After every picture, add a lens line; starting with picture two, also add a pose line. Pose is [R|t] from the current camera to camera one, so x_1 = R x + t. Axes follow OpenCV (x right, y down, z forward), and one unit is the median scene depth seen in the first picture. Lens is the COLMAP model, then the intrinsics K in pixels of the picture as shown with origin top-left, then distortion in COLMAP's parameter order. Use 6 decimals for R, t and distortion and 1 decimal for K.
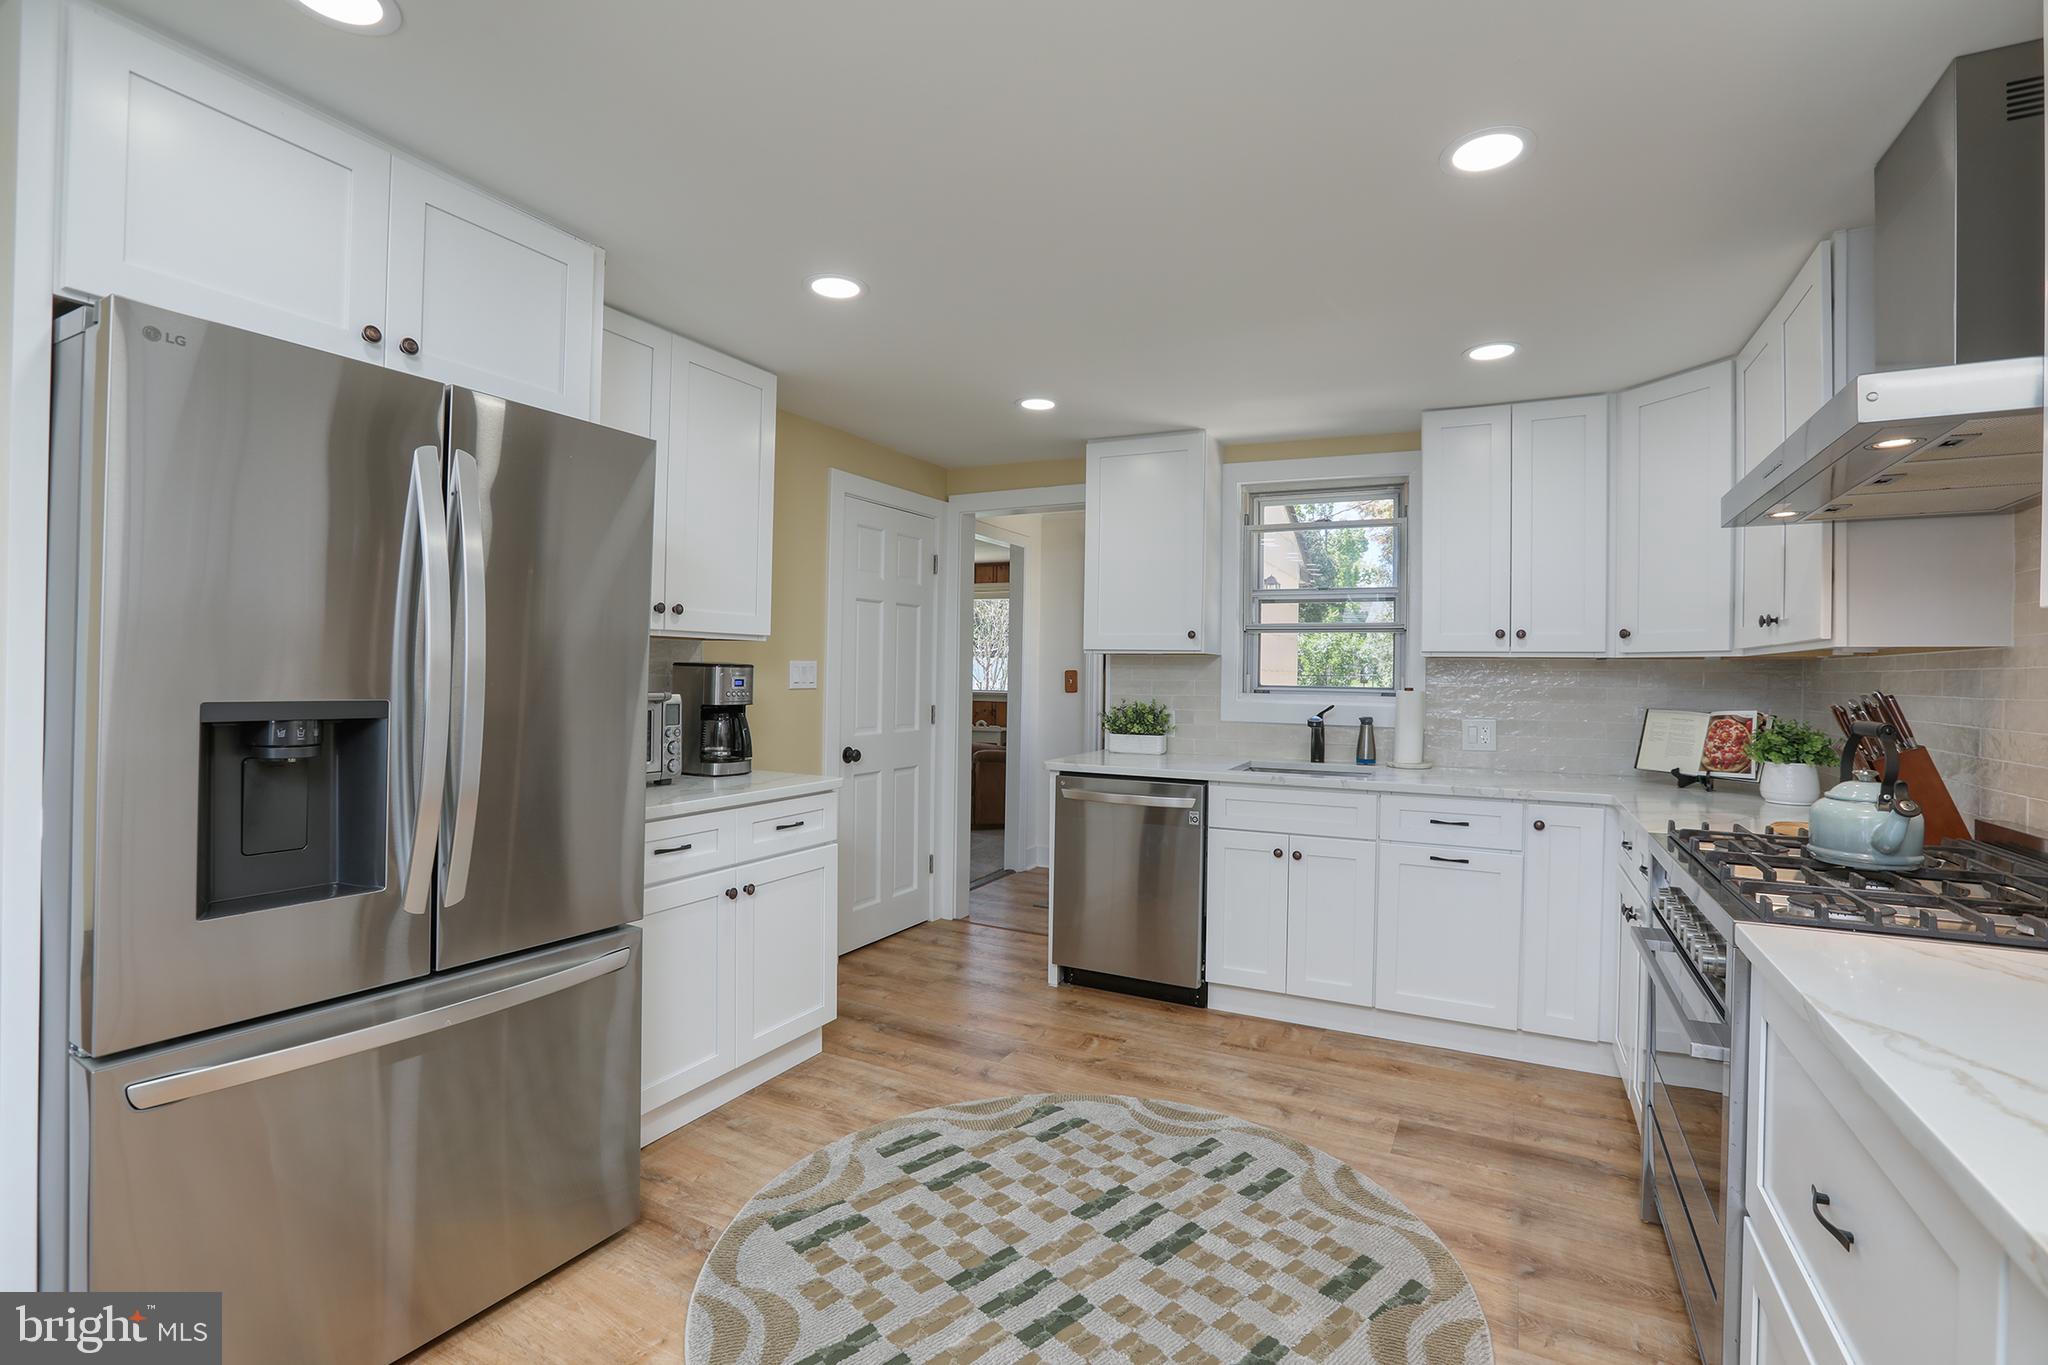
lens RADIAL K [[929.8, 0, 1033.2], [0, 929.8, 675.4], [0, 0, 1]] dist [-0.040135, 0.011821]
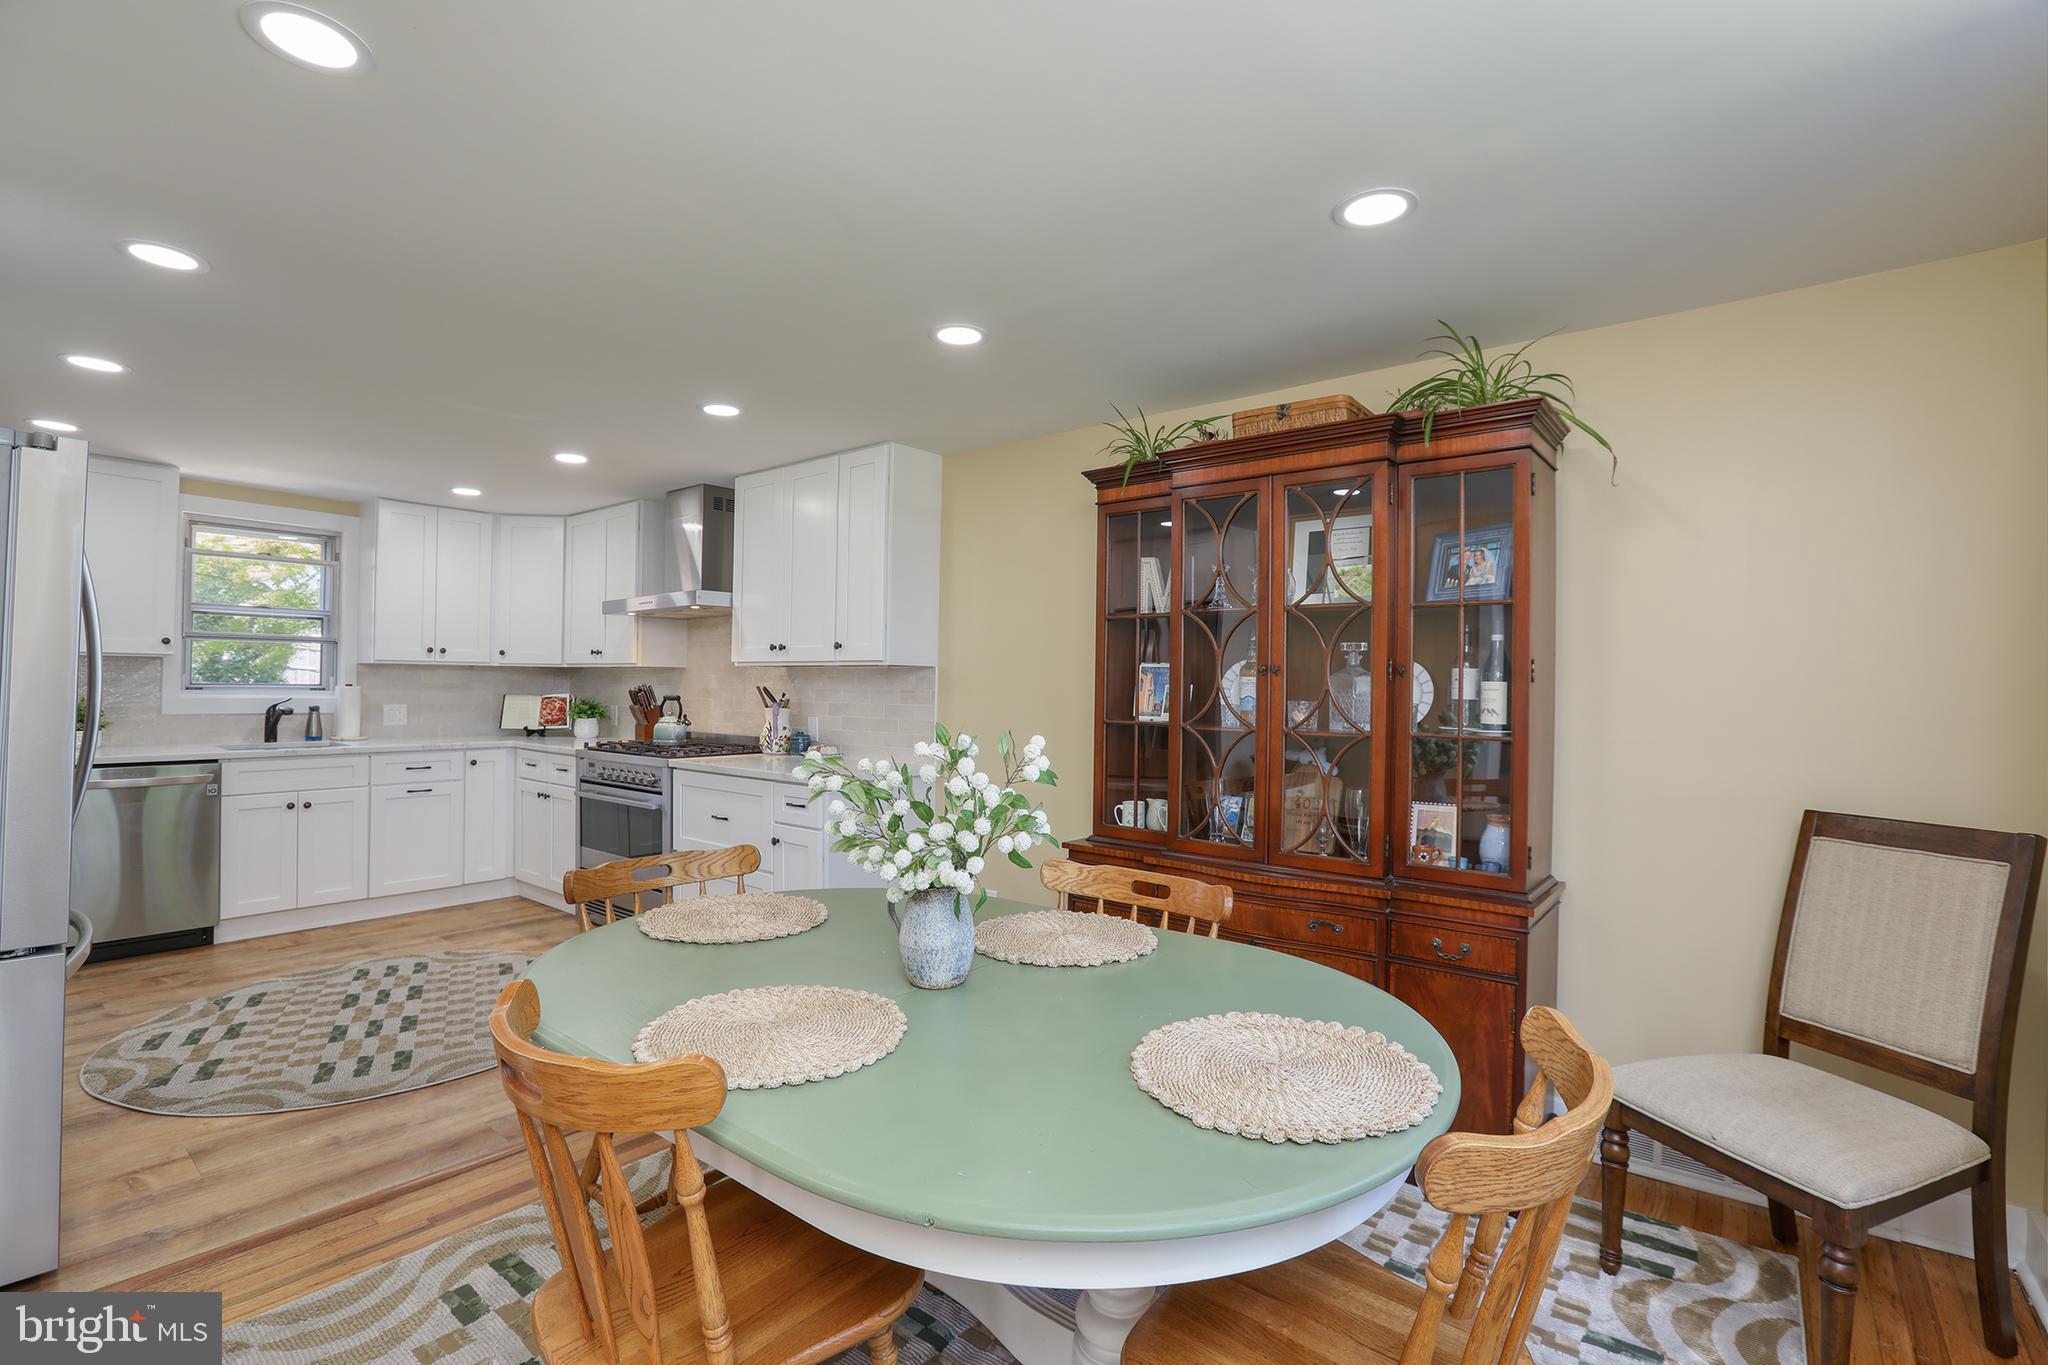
lens RADIAL K [[929.8, 0, 1034.3], [0, 929.8, 679.5], [0, 0, 1]] dist [-0.040135, 0.011821]
pose [[0.190072, -0.006062, 0.981751, -0.964766], [-0.008277, 0.999936, 0.007777, -0.016737], [-0.981735, -0.009604, 0.190010, -0.377164]]
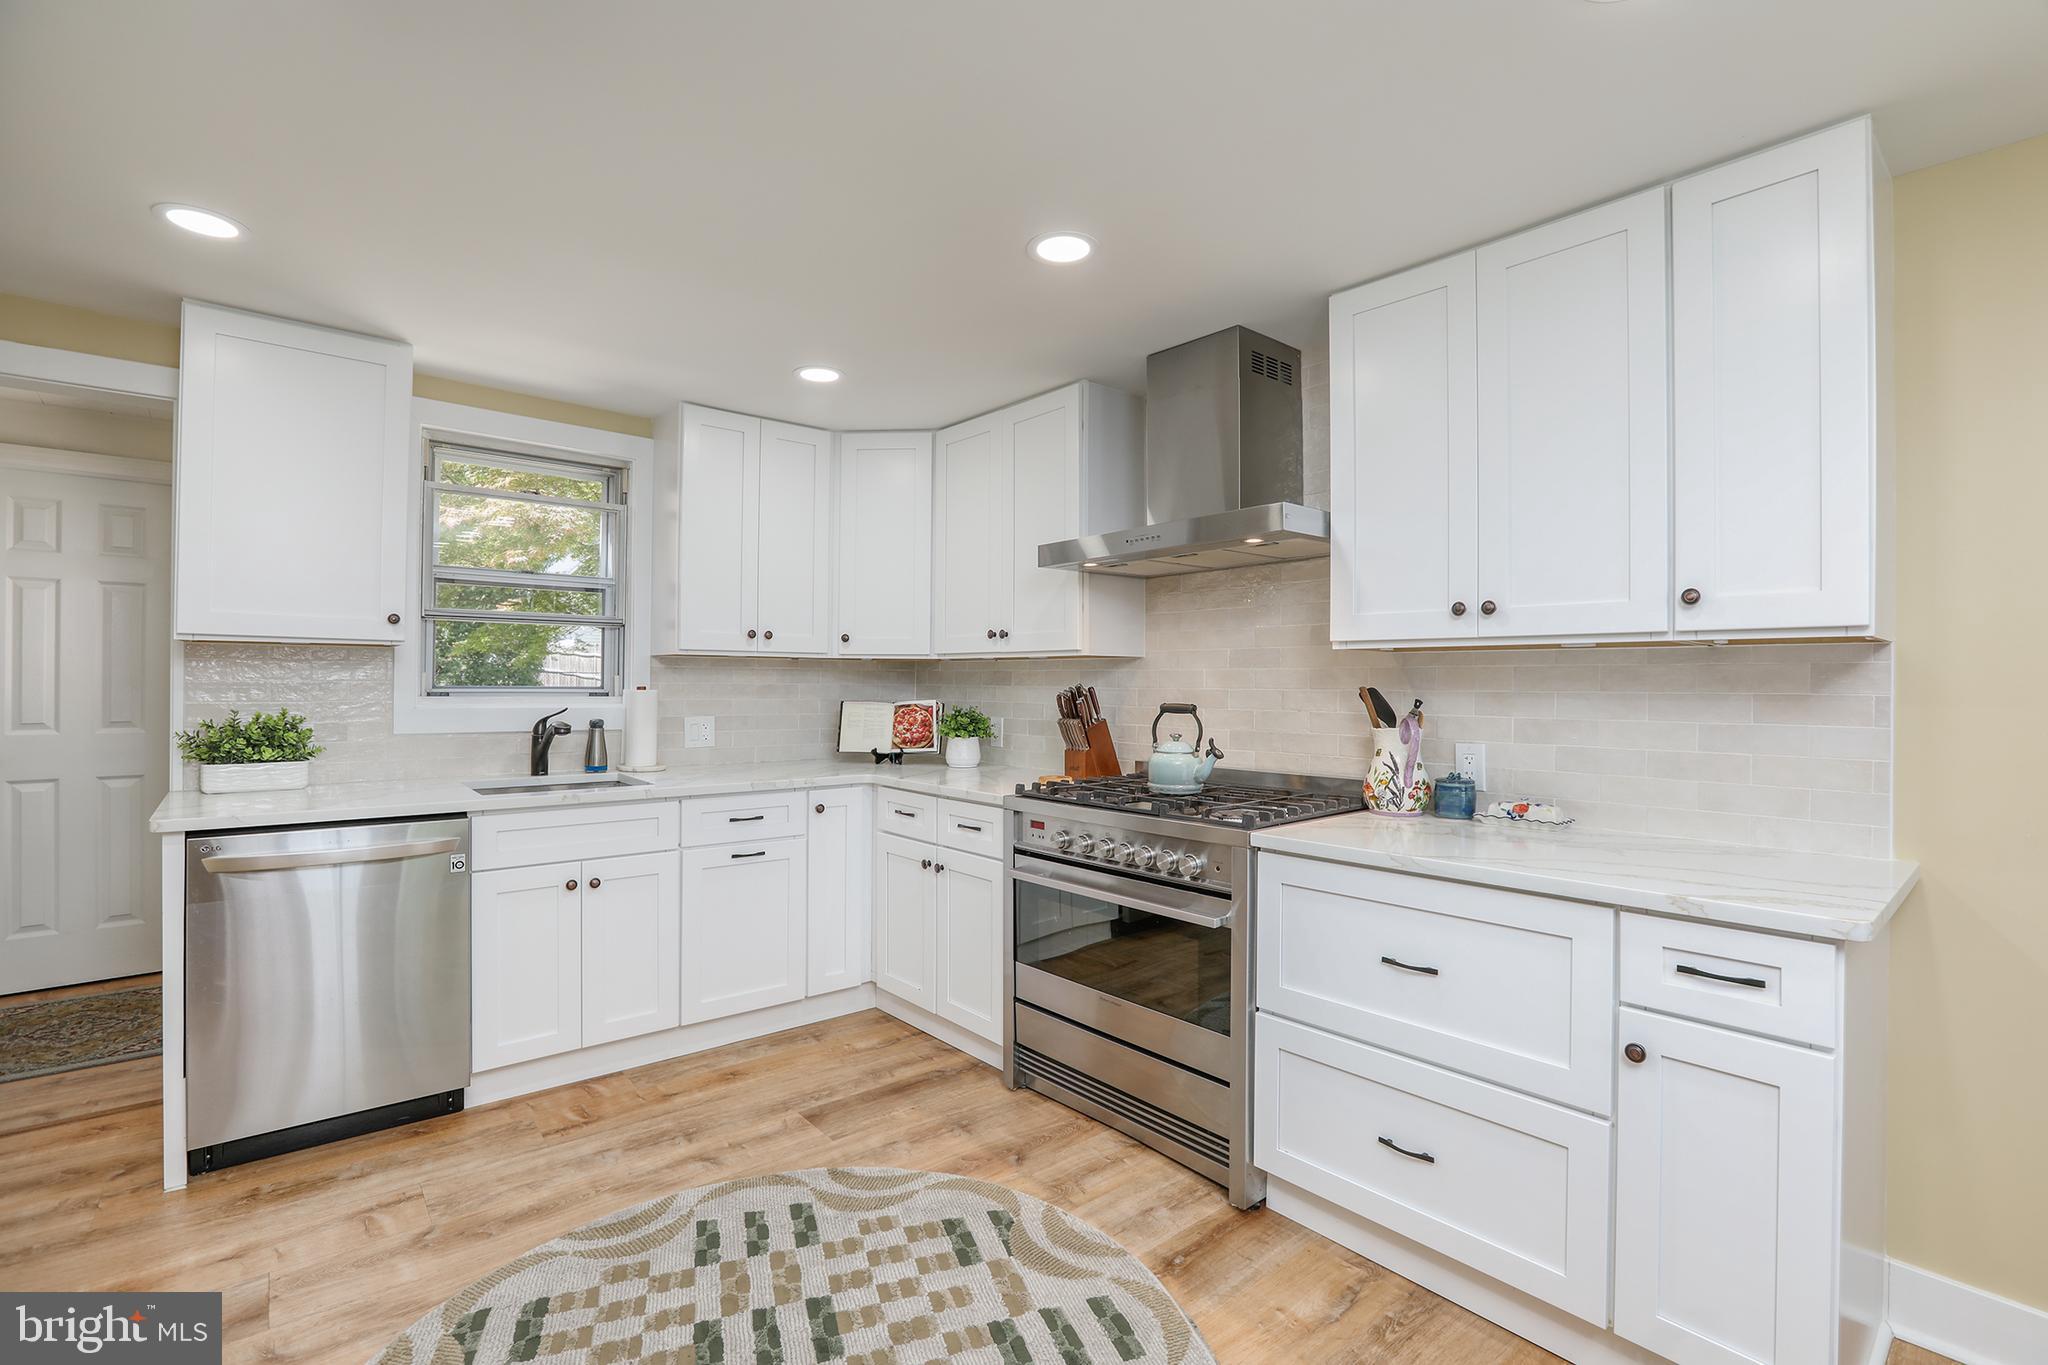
lens RADIAL K [[929.8, 0, 1025.9], [0, 929.8, 673.7], [0, 0, 1]] dist [-0.040135, 0.011821]
pose [[0.379347, -0.002578, 0.925251, -0.402371], [-0.000805, 0.999995, 0.003116, -0.003946], [-0.925254, -0.001927, 0.379343, 0.344878]]
